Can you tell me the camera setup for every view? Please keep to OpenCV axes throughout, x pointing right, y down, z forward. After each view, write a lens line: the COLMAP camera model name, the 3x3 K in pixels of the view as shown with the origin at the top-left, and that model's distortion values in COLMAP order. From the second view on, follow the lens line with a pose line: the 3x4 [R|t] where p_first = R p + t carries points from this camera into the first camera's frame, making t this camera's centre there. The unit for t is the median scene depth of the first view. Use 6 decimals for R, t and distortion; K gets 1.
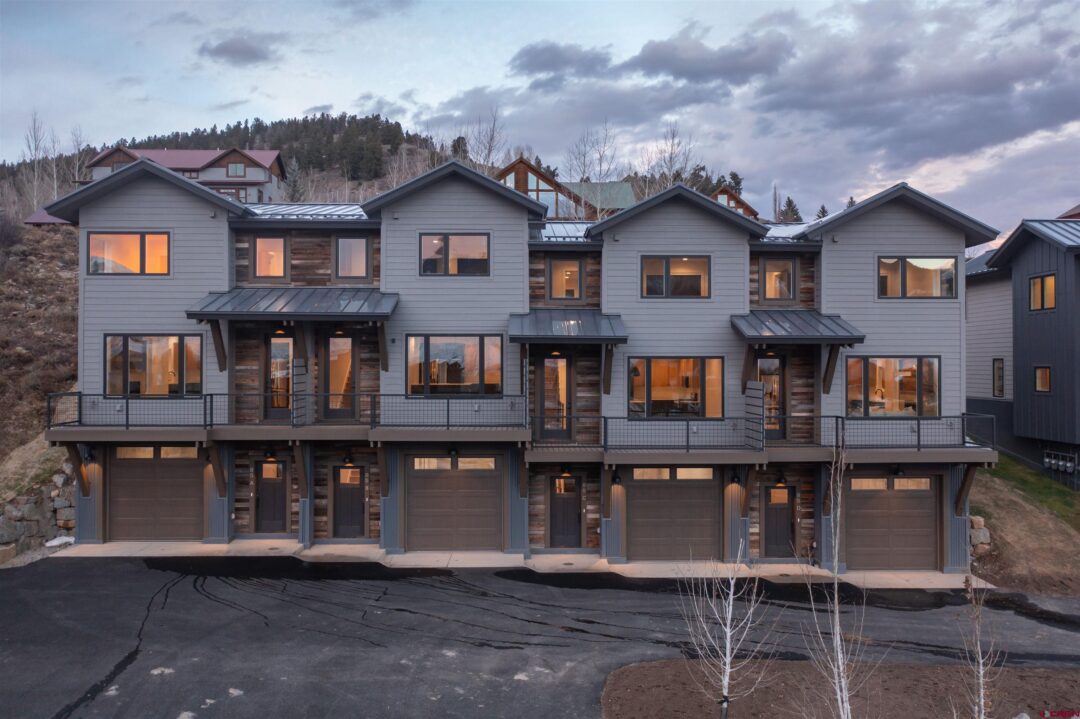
lens RADIAL K [[854.4, 0, 540.5], [0, 854.4, 362.2], [0, 0, 1]] dist [-0.005728, 0.006337]
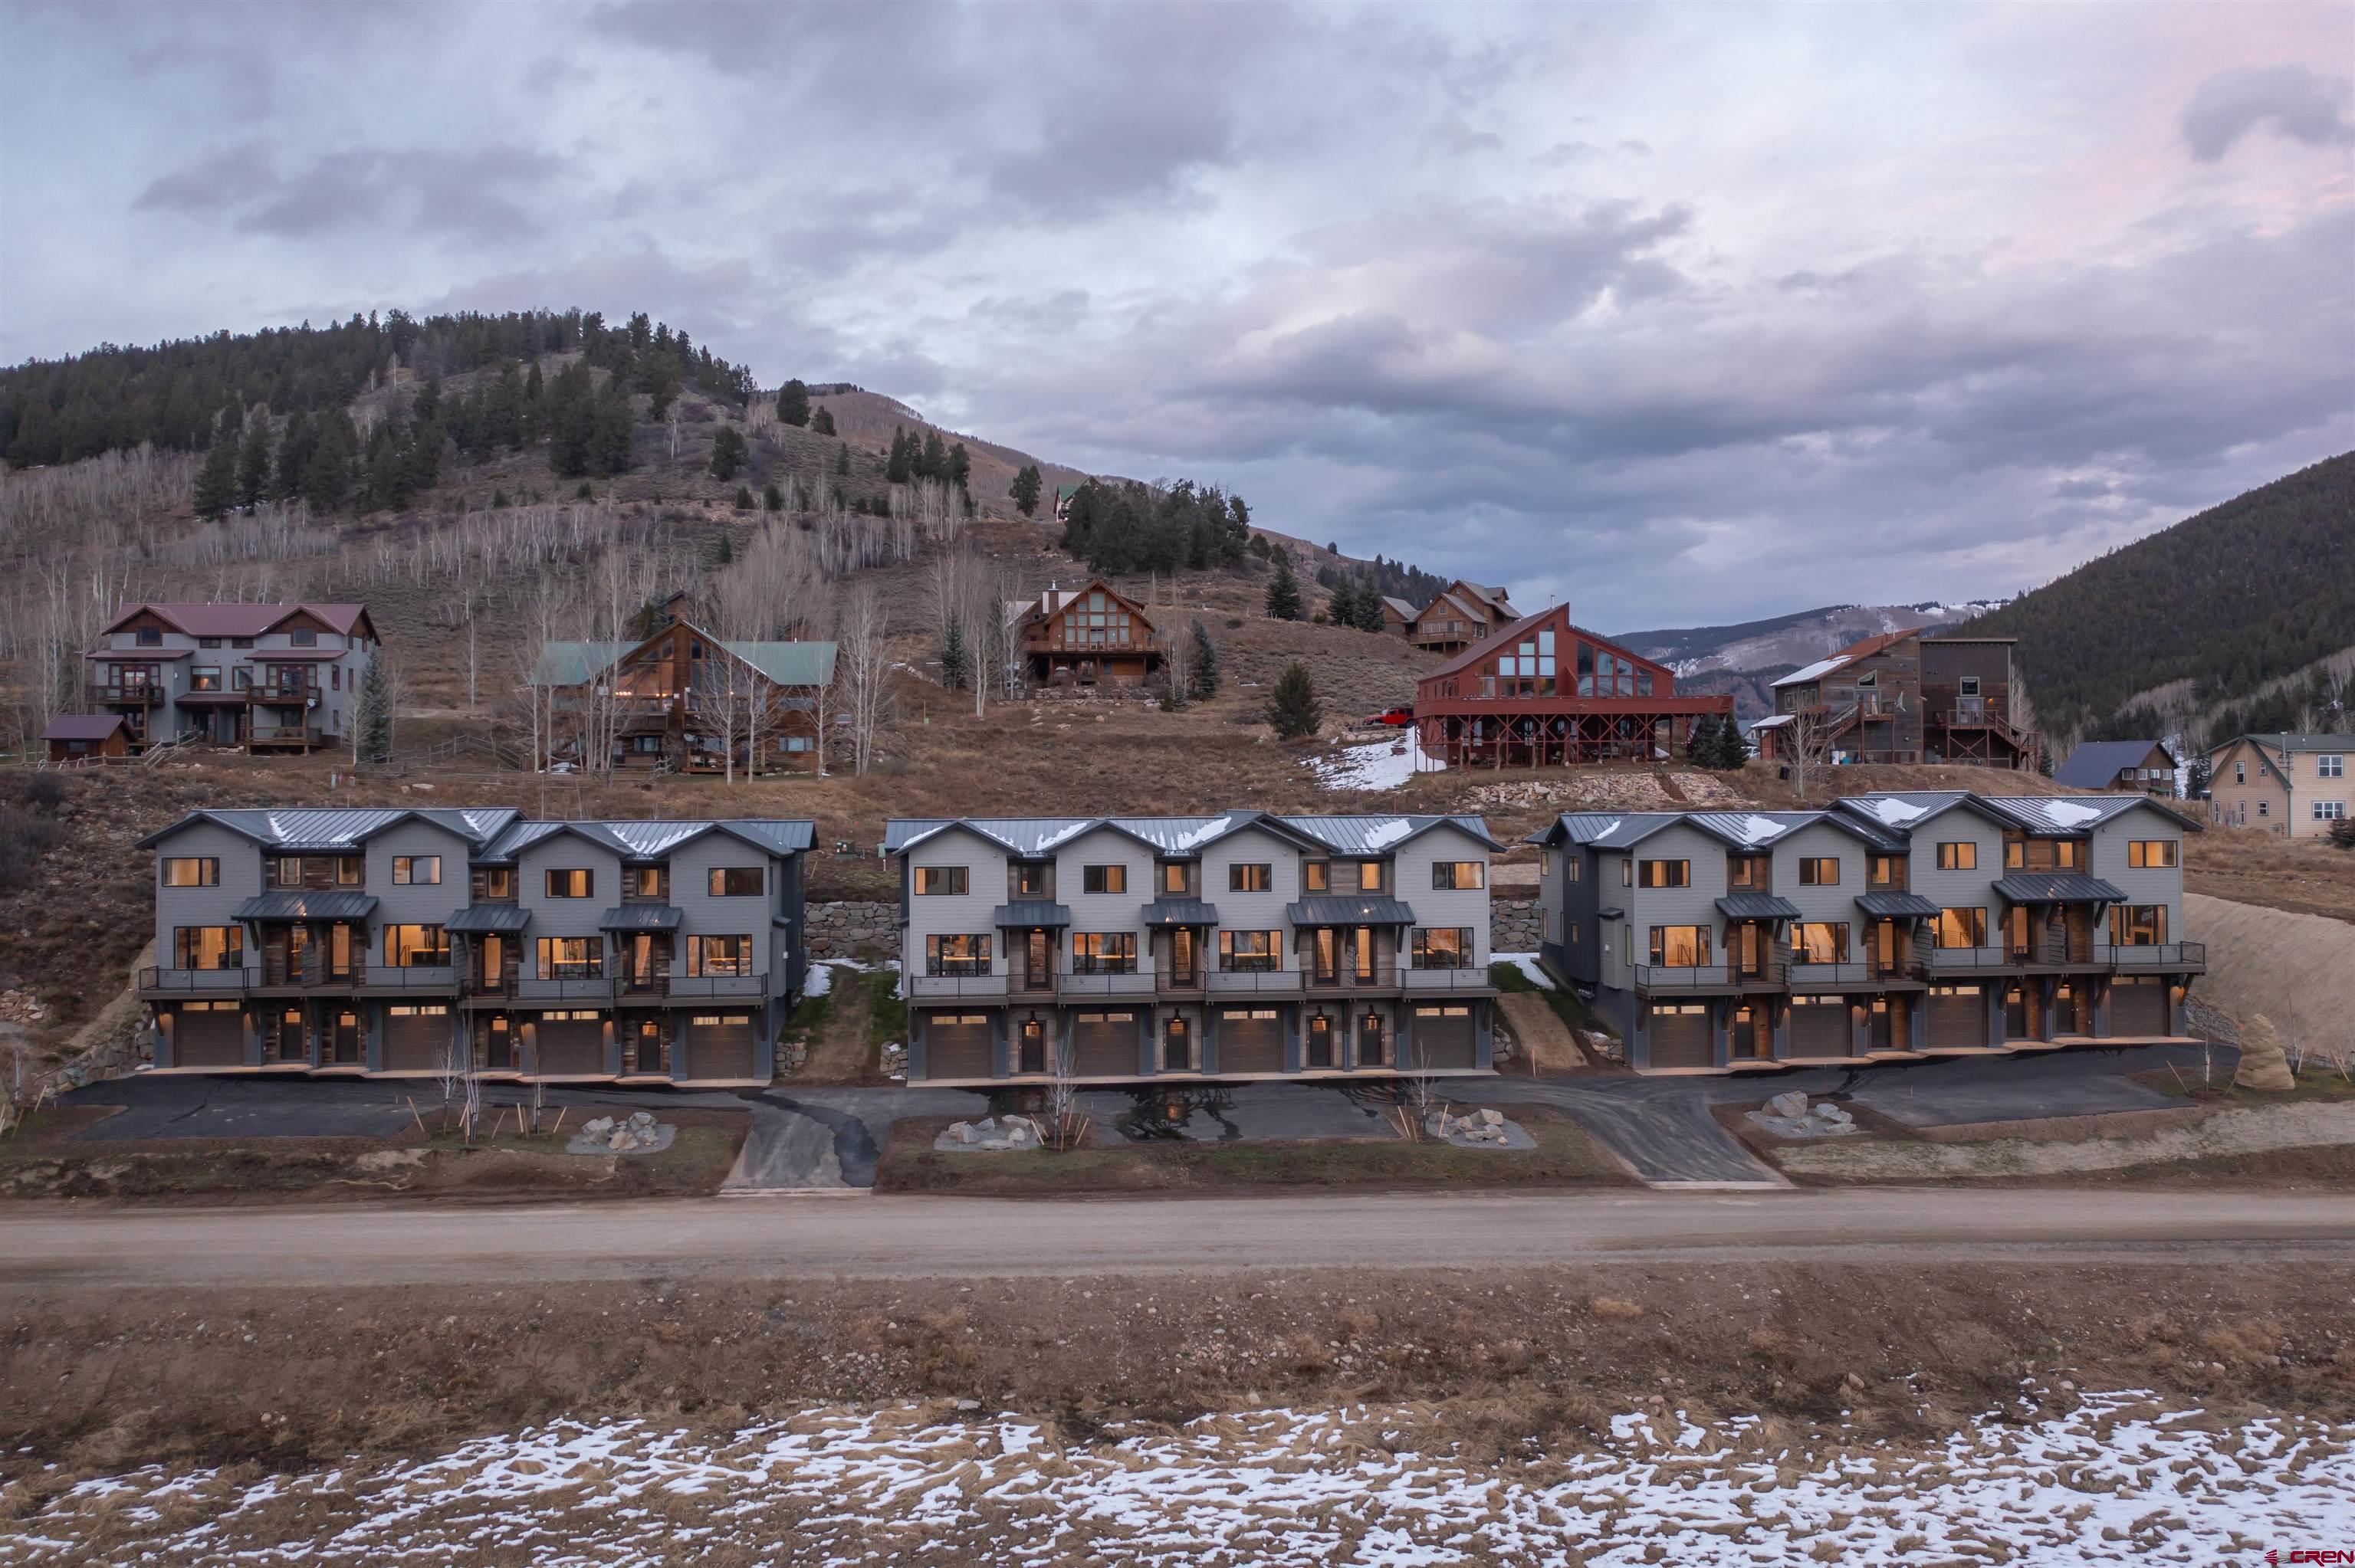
lens RADIAL K [[1862.8, 0, 1177.3], [0, 1862.8, 786.7], [0, 0, 1]] dist [-0.005728, 0.006337]
pose [[0.997548, -0.005385, 0.069785, 0.977870], [0.005672, 0.999976, -0.003925, -0.247205], [-0.069762, 0.004312, 0.997554, -2.289466]]
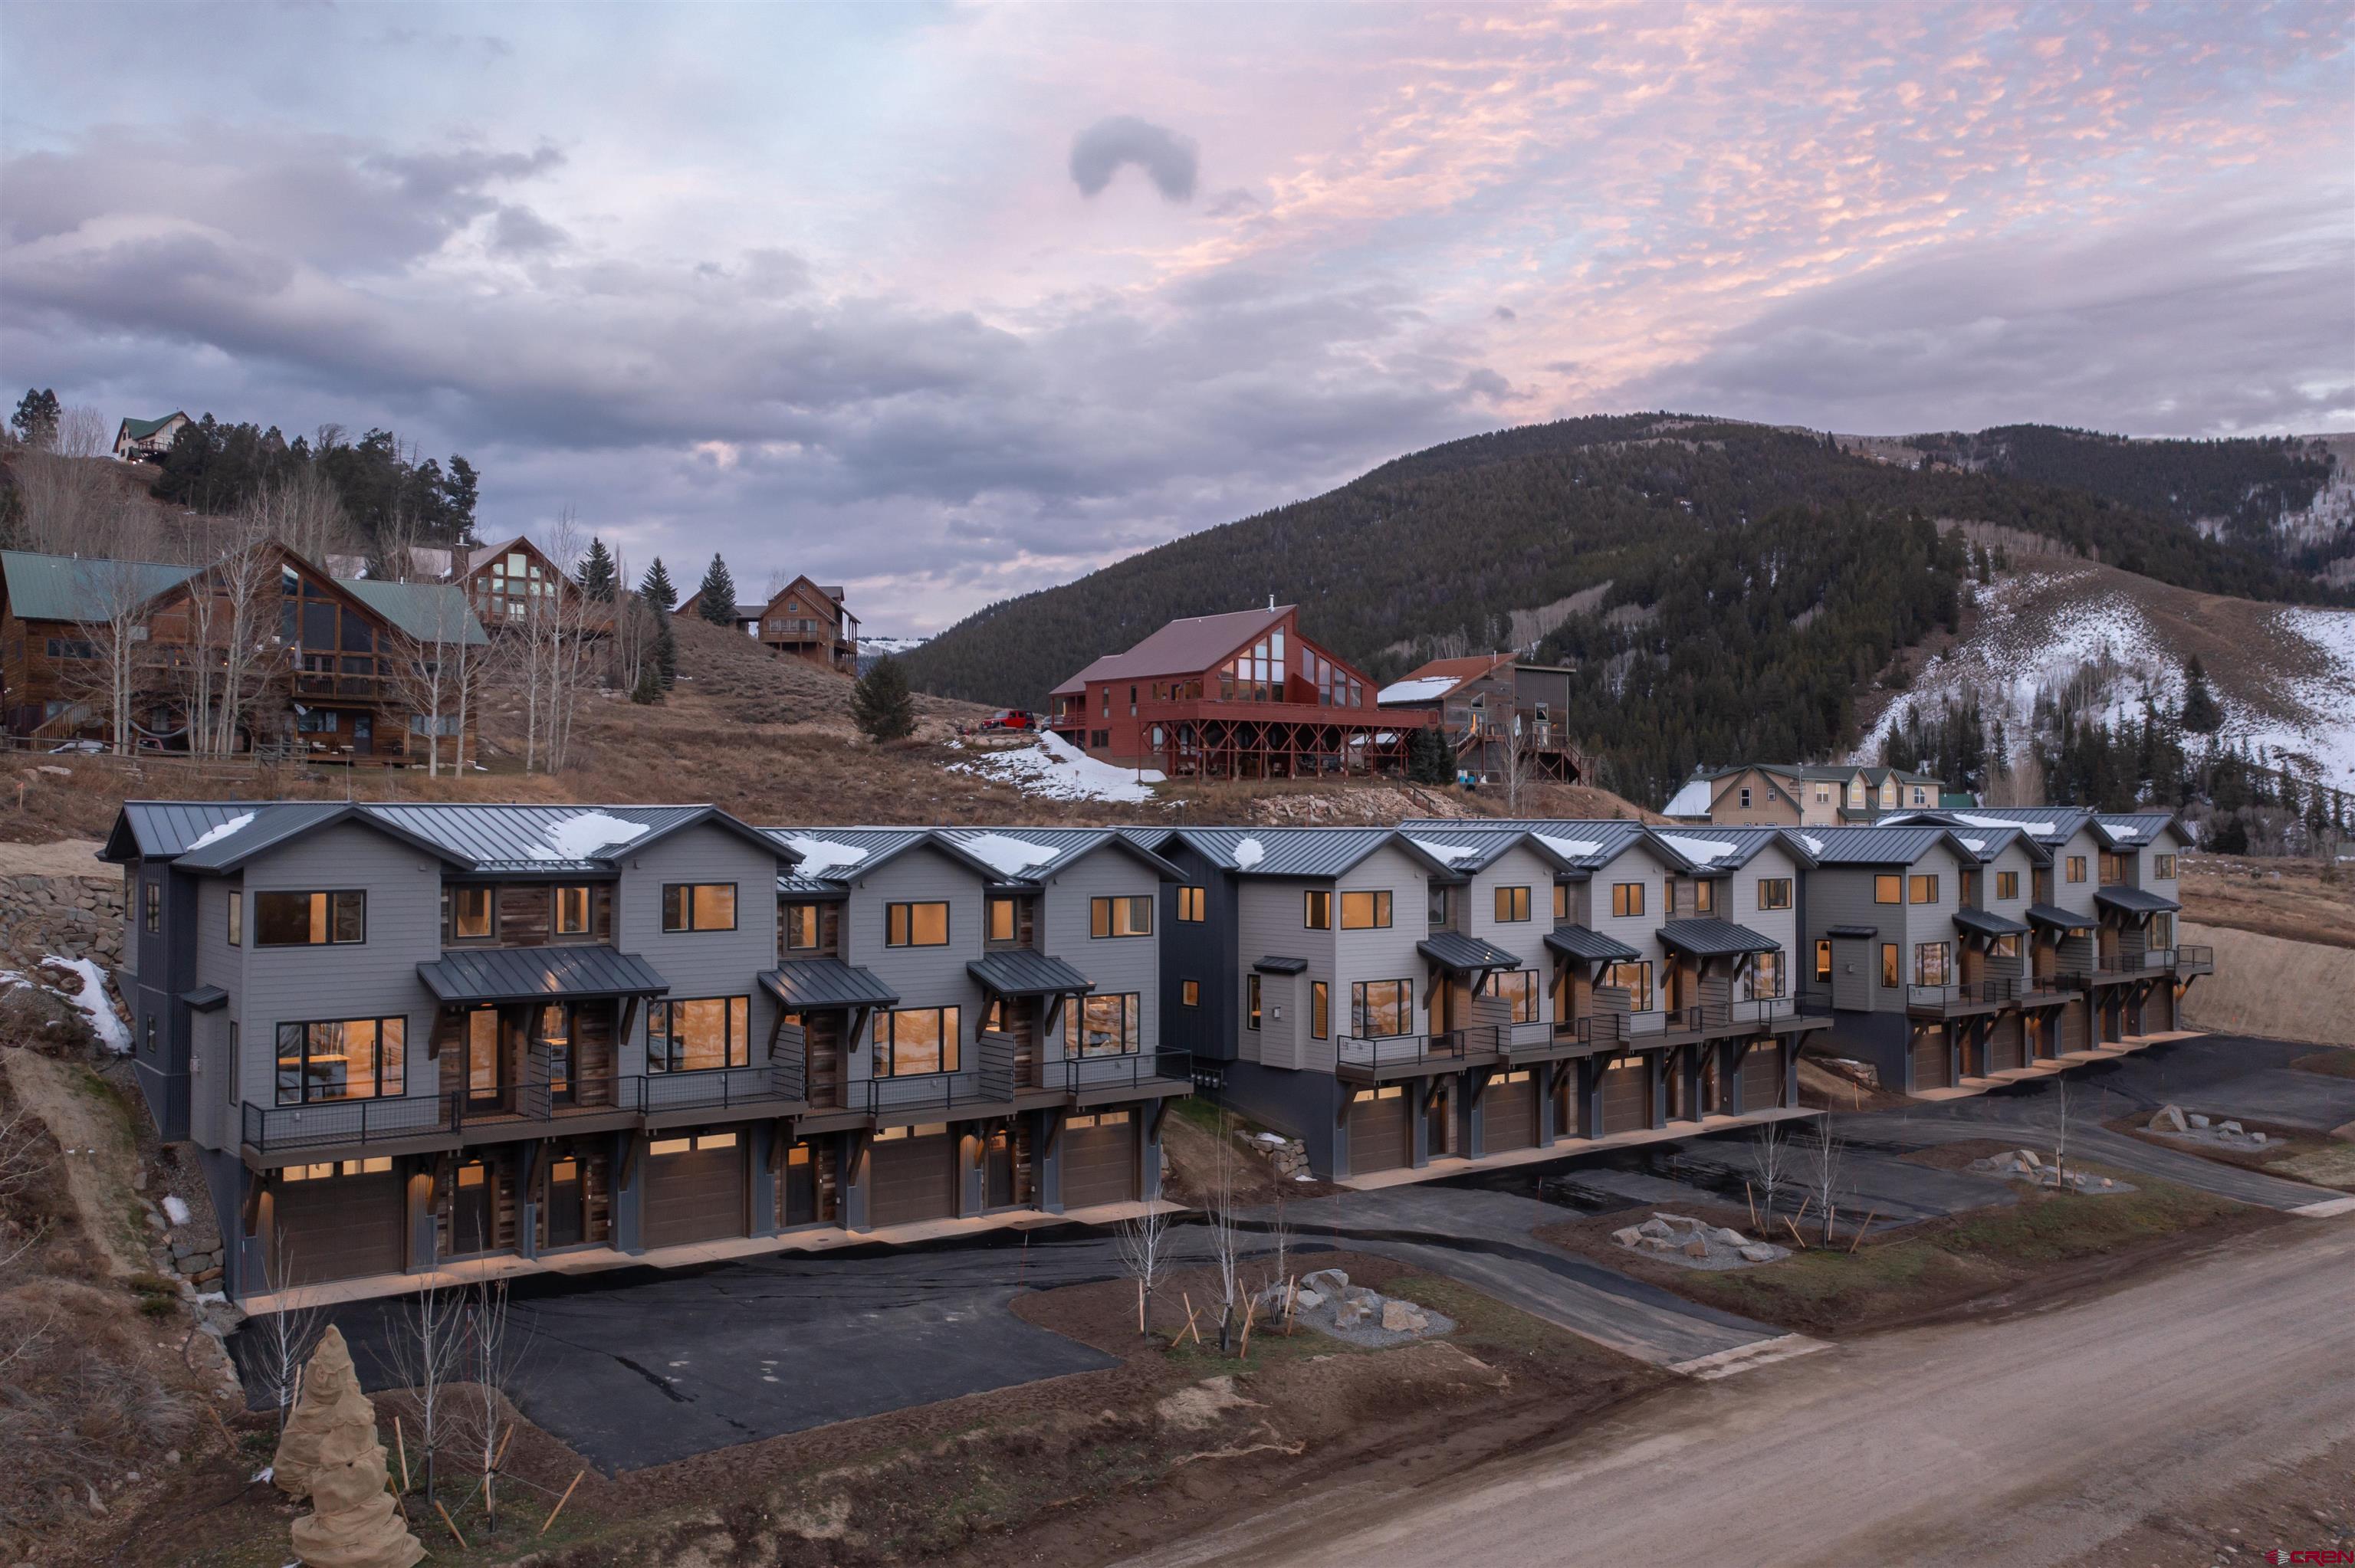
lens RADIAL K [[1862.8, 0, 1174.3], [0, 1862.8, 795.9], [0, 0, 1]] dist [-0.005728, 0.006337]
pose [[0.795655, 0.011207, 0.605646, -0.862703], [-0.006311, 0.999928, -0.010212, -0.220786], [-0.605717, 0.004303, 0.795668, -0.817561]]
